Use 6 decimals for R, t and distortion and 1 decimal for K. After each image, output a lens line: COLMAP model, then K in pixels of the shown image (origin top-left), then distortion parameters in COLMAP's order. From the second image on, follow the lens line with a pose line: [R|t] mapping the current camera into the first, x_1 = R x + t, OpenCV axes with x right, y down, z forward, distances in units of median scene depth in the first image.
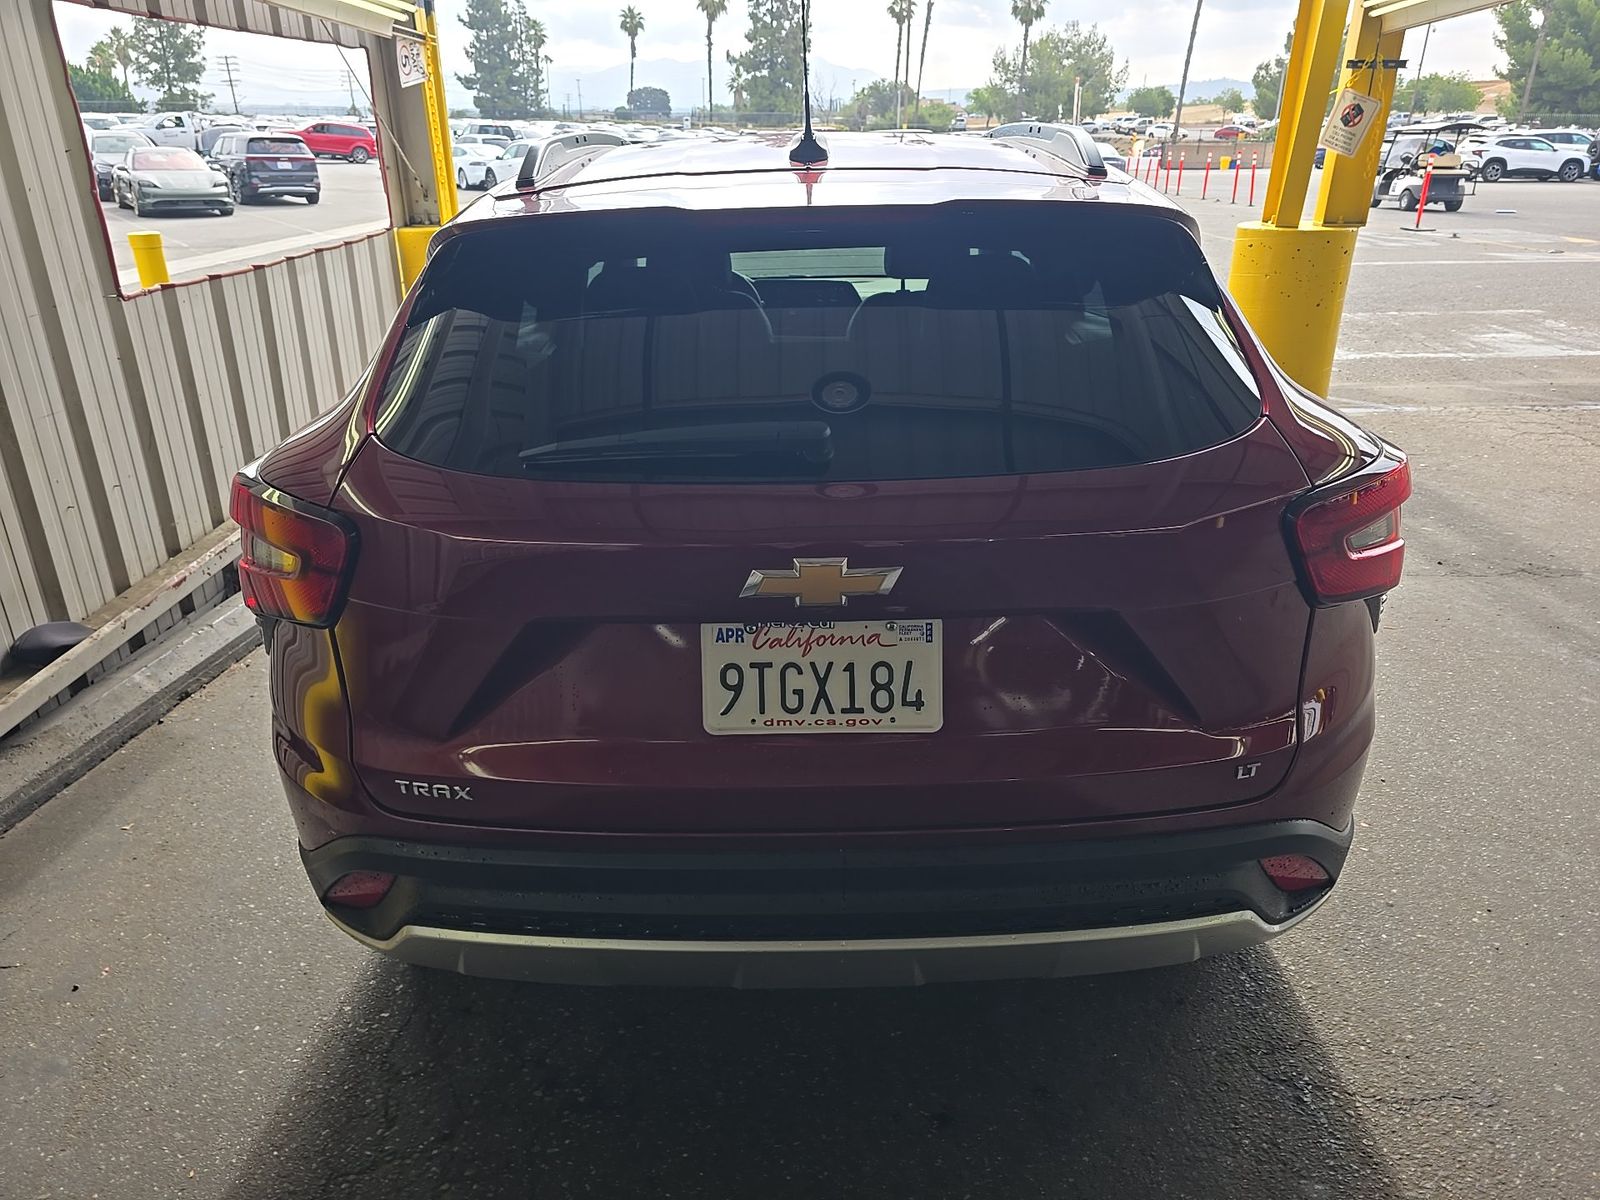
lens RADIAL K [[1121.6, 0, 804.6], [0, 1121.6, 589.7], [0, 0, 1]] dist [0.075905, -0.060255]
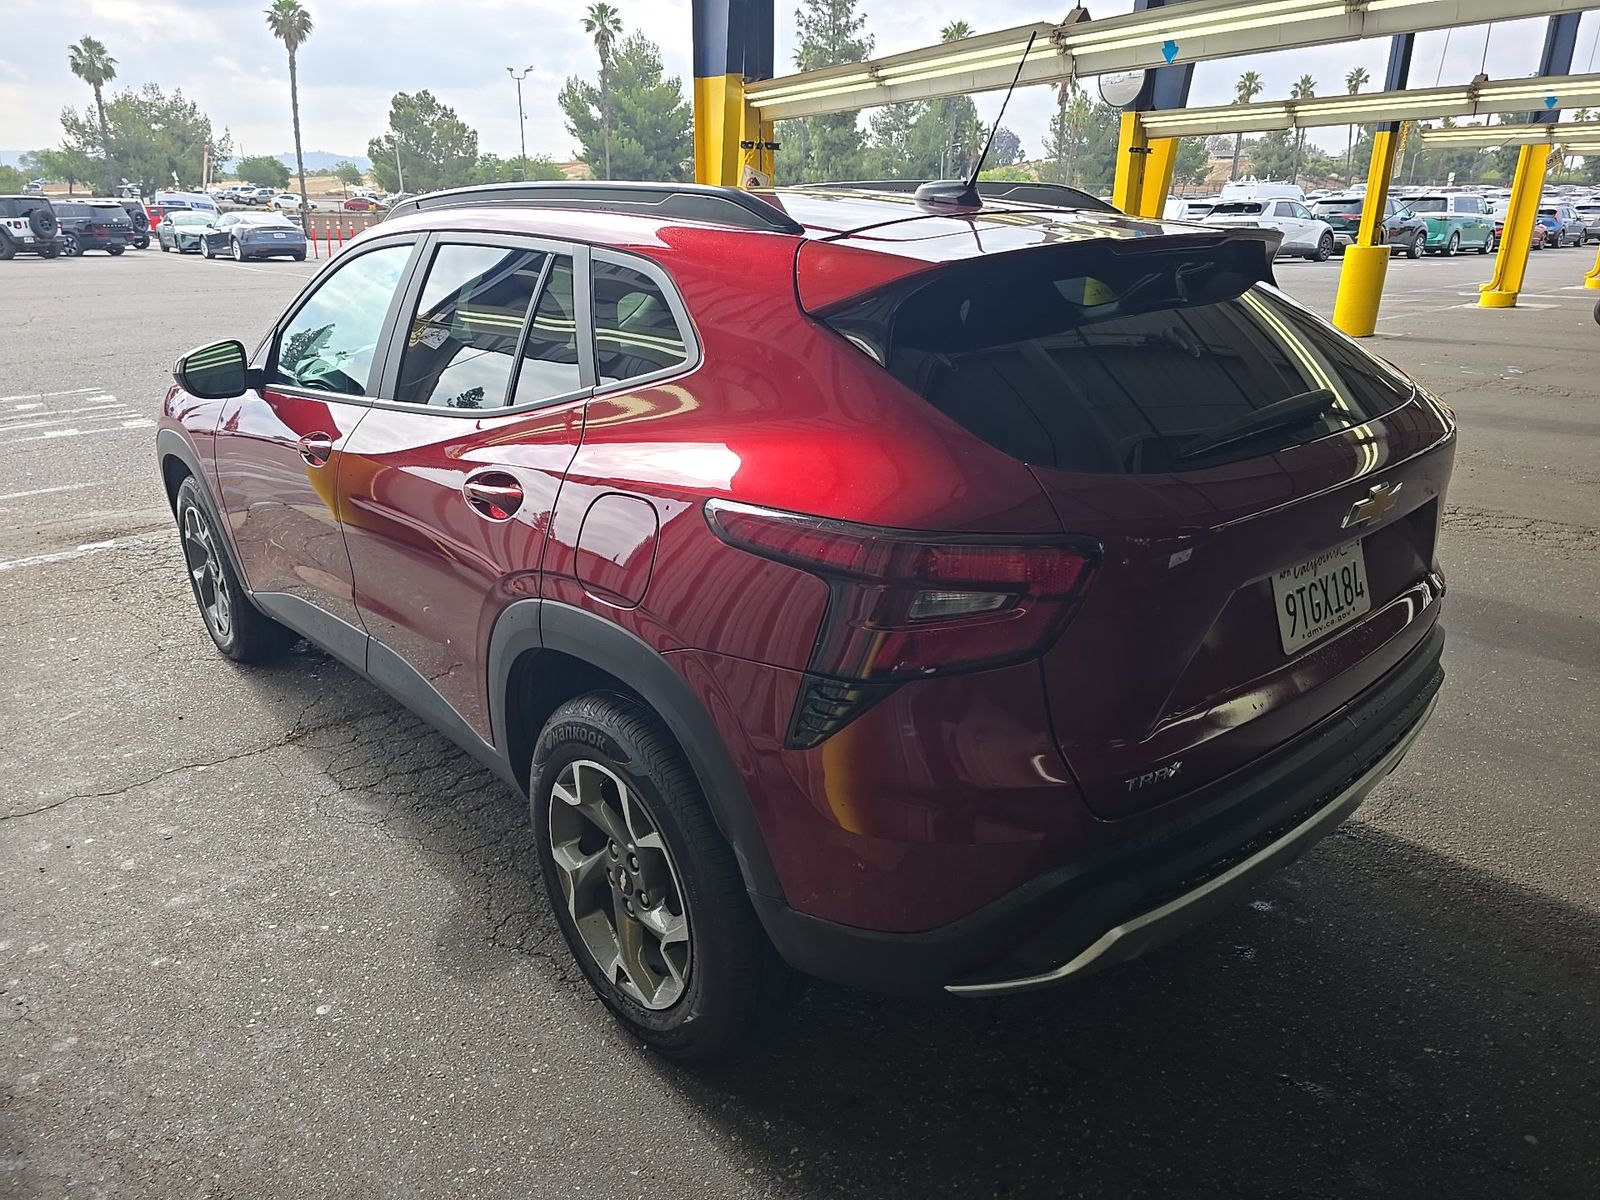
lens RADIAL K [[1121.6, 0, 804.6], [0, 1121.6, 589.7], [0, 0, 1]] dist [0.075905, -0.060255]
pose [[0.738823, -0.222052, 0.636265, -0.053598], [0.257132, 0.965613, 0.038414, -0.005323], [-0.622915, 0.135223, 0.770514, 0.015697]]
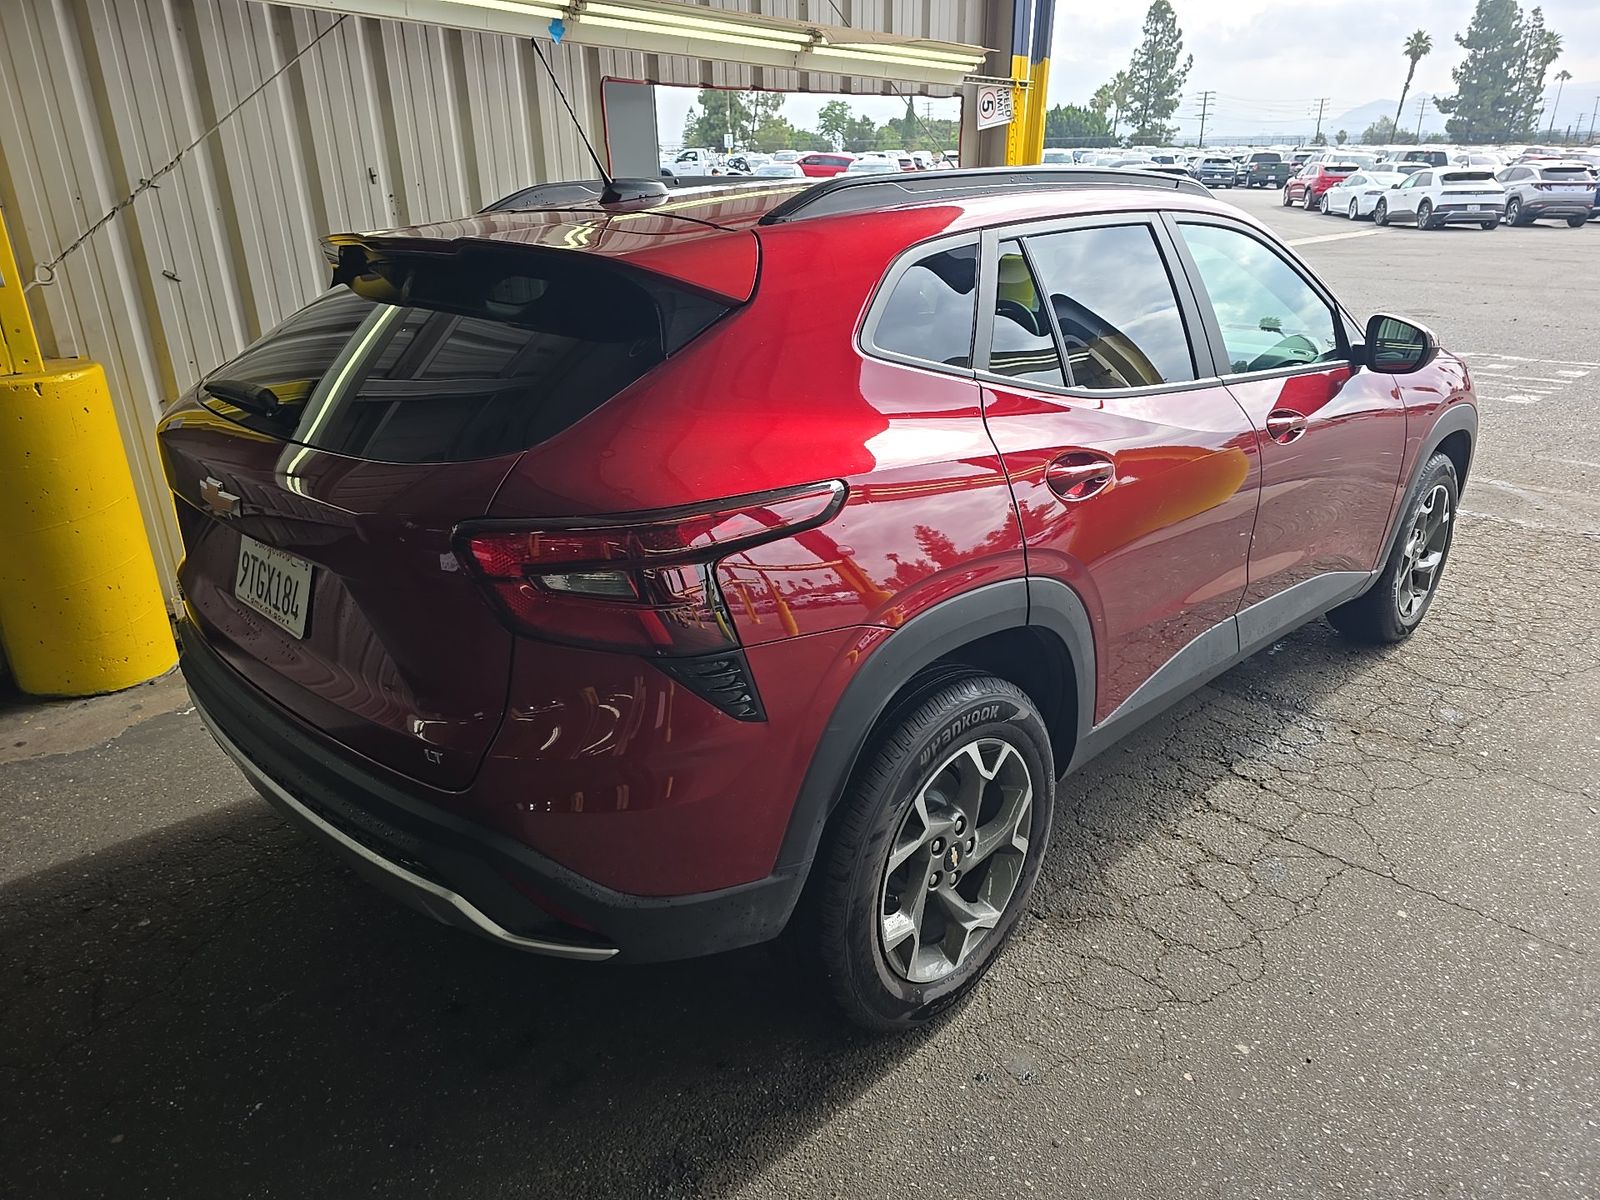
lens RADIAL K [[1121.6, 0, 804.6], [0, 1121.6, 589.7], [0, 0, 1]] dist [0.075905, -0.060255]
pose [[0.707247, 0.252468, -0.660350, 0.058685], [-0.266302, 0.960398, 0.081969, -0.008108], [0.654893, 0.117880, 0.746471, 0.017192]]
